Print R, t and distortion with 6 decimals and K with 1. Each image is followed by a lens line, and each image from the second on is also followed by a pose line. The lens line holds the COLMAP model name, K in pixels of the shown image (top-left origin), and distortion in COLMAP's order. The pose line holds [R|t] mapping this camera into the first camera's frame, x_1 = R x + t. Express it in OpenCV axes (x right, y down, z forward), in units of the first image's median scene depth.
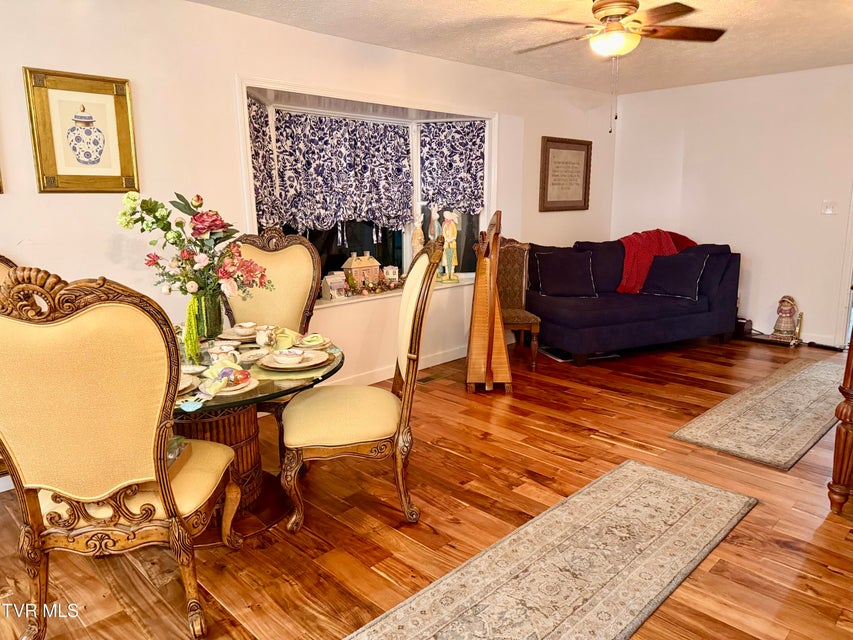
lens RADIAL K [[607.5, 0, 430.6], [0, 607.5, 317.3], [0, 0, 1]] dist [0.120023, -0.140912]
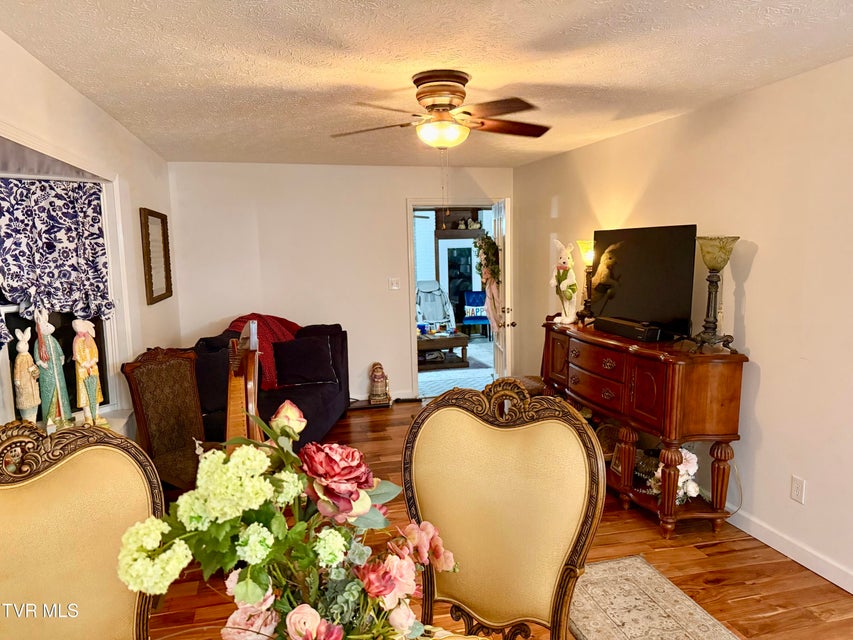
lens RADIAL K [[607.5, 0, 430.6], [0, 607.5, 317.3], [0, 0, 1]] dist [0.120023, -0.140912]
pose [[0.516806, -0.101399, 0.850076, -0.526127], [0.178262, 0.983942, 0.008992, -0.189781], [-0.837338, 0.146889, 0.526583, 0.583336]]
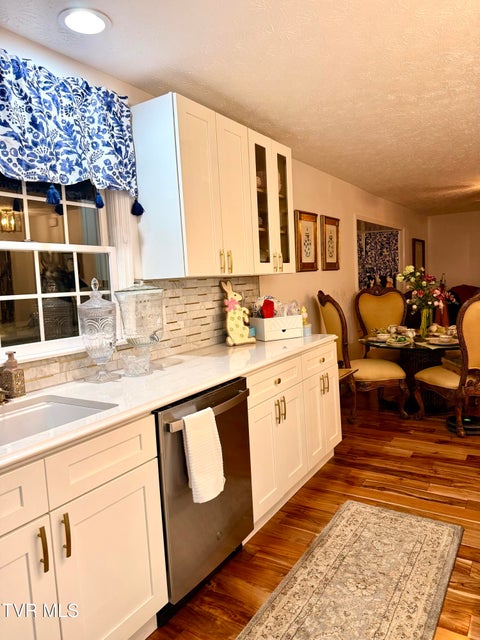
lens RADIAL K [[455.8, 0, 240.0], [0, 455.8, 320.0], [0, 0, 1]] dist [0.120023, -0.140912]
pose [[0.978266, -0.058498, 0.198930, -1.149390], [0.080718, 0.991140, -0.105484, 0.114179], [-0.190996, 0.119249, 0.974320, -0.467701]]
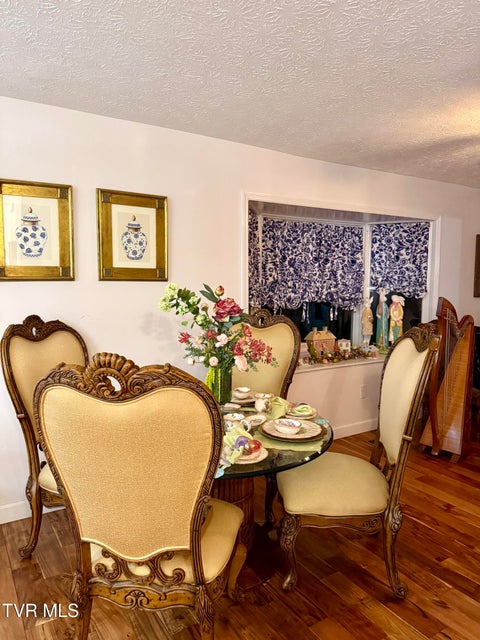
lens RADIAL K [[455.8, 0, 240.0], [0, 455.8, 320.0], [0, 0, 1]] dist [0.120023, -0.140912]
pose [[0.974785, 0.032476, -0.220770, -0.107823], [-0.055407, 0.993595, -0.098484, -0.033796], [0.216158, 0.108233, 0.970341, 0.106273]]
